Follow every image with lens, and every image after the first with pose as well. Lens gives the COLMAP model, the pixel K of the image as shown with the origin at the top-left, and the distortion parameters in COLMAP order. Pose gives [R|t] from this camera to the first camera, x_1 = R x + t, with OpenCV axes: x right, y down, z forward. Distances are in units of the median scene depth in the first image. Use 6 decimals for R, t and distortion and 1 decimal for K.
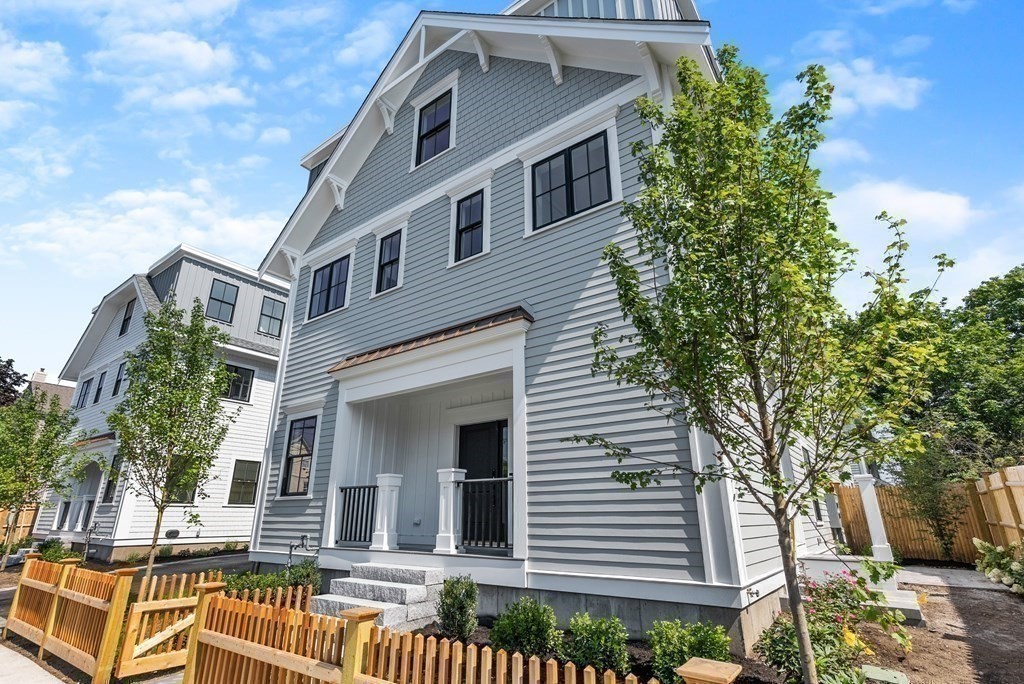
lens RADIAL K [[496.3, 0, 512.0], [0, 496.3, 342.0], [0, 0, 1]] dist [-0.000689, 0.000346]
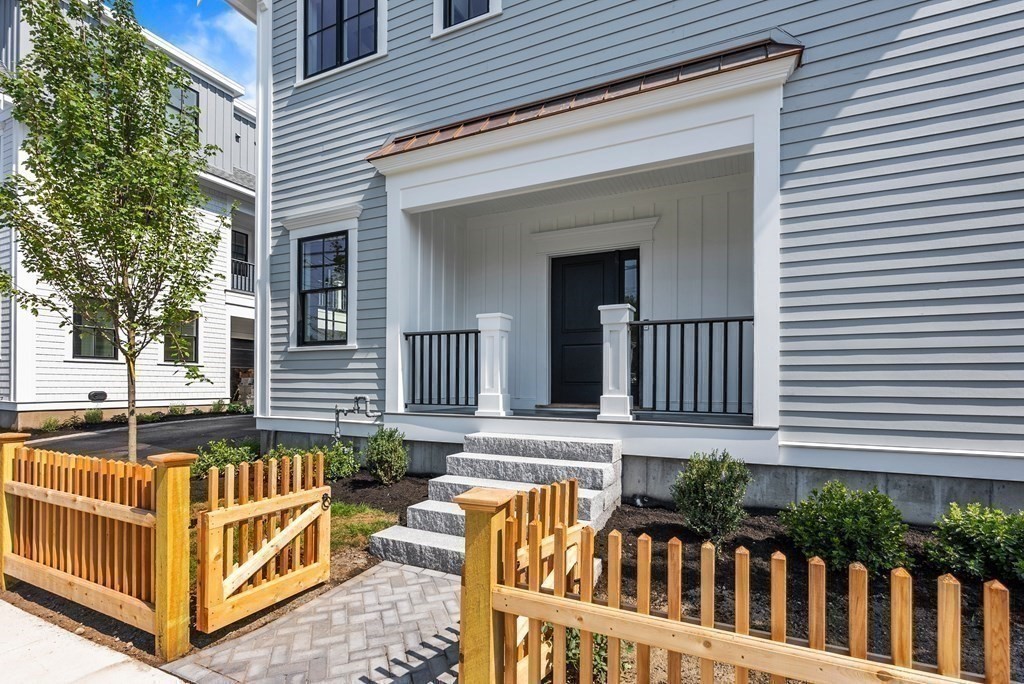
lens RADIAL K [[491.7, 0, 507.9], [0, 491.7, 382.6], [0, 0, 1]] dist [-0.003951, 0.000985]
pose [[0.982583, 0.008768, 0.185615, -0.341808], [-0.069429, 0.943867, 0.322947, 0.127978], [-0.172364, -0.330209, 0.928037, 0.316820]]
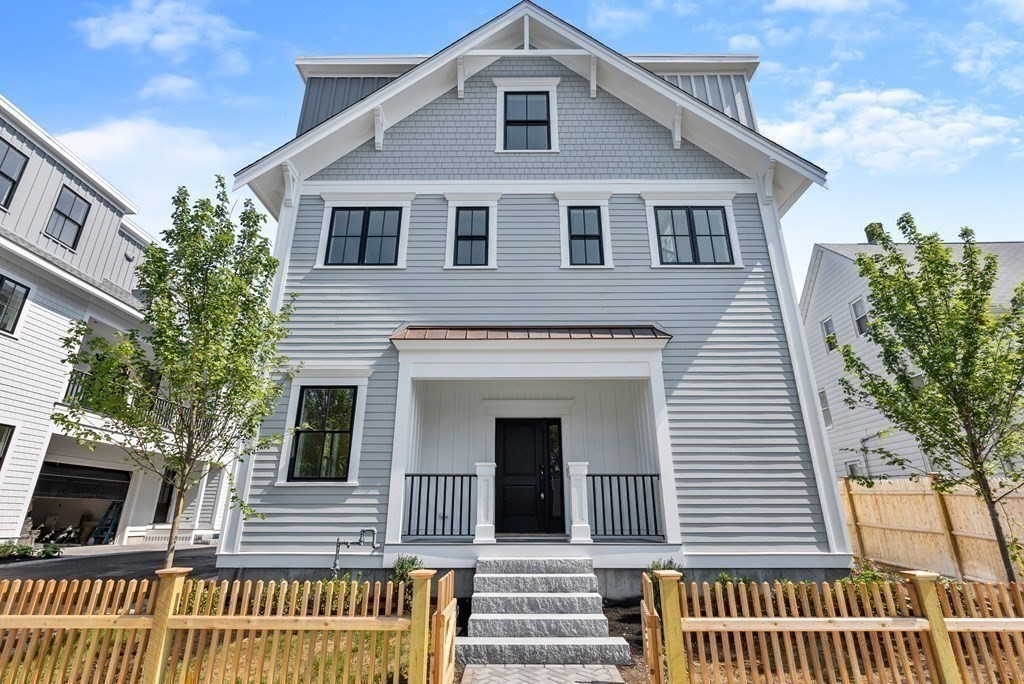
lens RADIAL K [[484.6, 0, 512.0], [0, 484.6, 342.0], [0, 0, 1]] dist [-0.004566, 0.000120]
pose [[0.802229, 0.203167, 0.561384, -0.741560], [-0.199174, 0.977522, -0.069145, 0.091919], [-0.562813, -0.056342, 0.824662, 0.218603]]
